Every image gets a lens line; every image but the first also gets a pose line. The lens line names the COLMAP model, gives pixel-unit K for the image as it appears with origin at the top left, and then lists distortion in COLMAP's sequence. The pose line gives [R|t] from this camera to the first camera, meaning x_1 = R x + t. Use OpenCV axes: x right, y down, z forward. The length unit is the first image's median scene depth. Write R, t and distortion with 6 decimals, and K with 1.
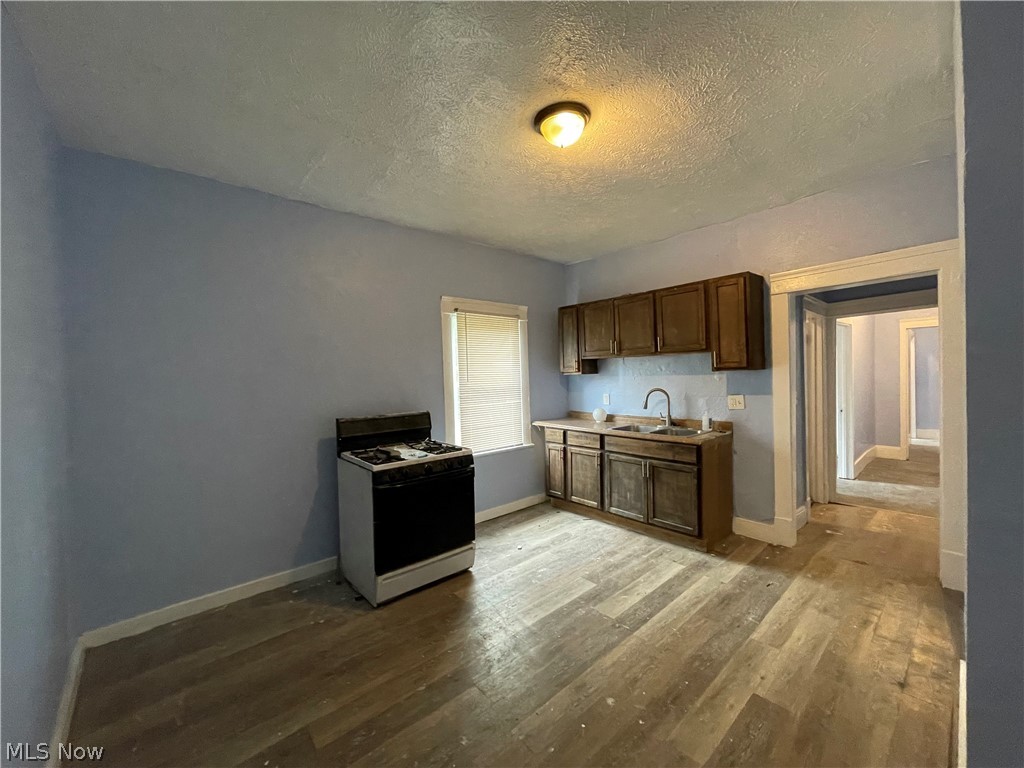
lens RADIAL K [[412.8, 0, 515.9], [0, 412.8, 383.2], [0, 0, 1]] dist [-0.001490, 0.000334]
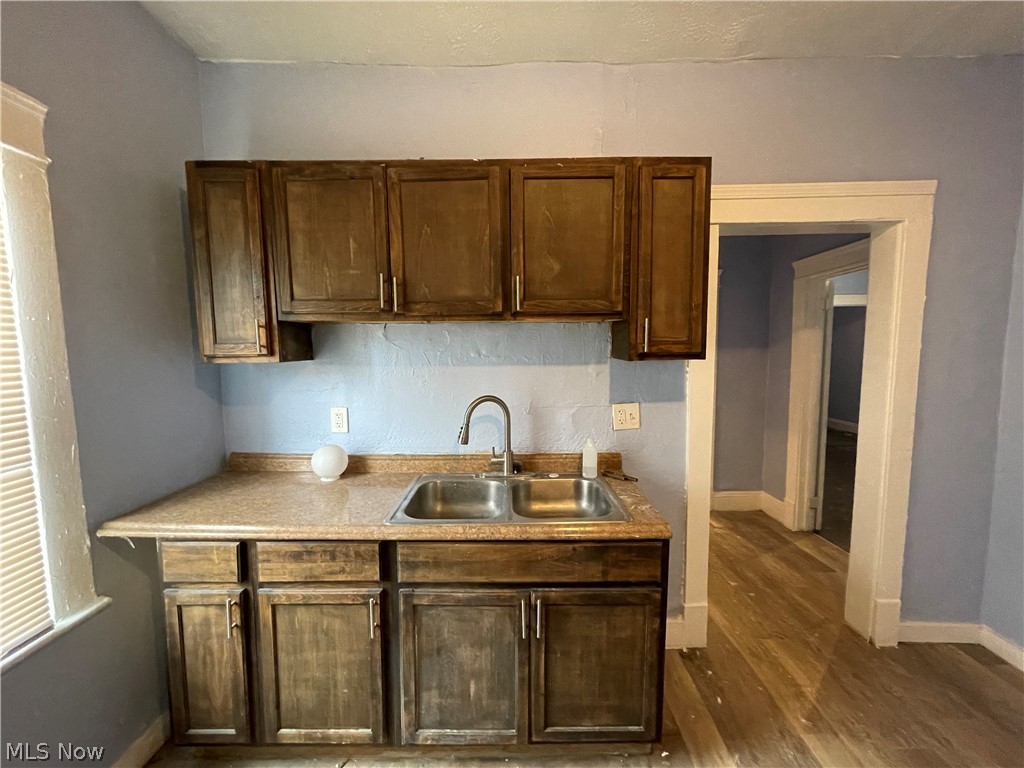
lens RADIAL K [[412.8, 0, 510.7], [0, 412.8, 382.0], [0, 0, 1]] dist [-0.001490, 0.000334]
pose [[0.664456, -0.043719, 0.746047, 0.024049], [0.003723, 0.998469, 0.055196, -0.026375], [-0.747318, -0.033898, 0.663601, 0.668763]]
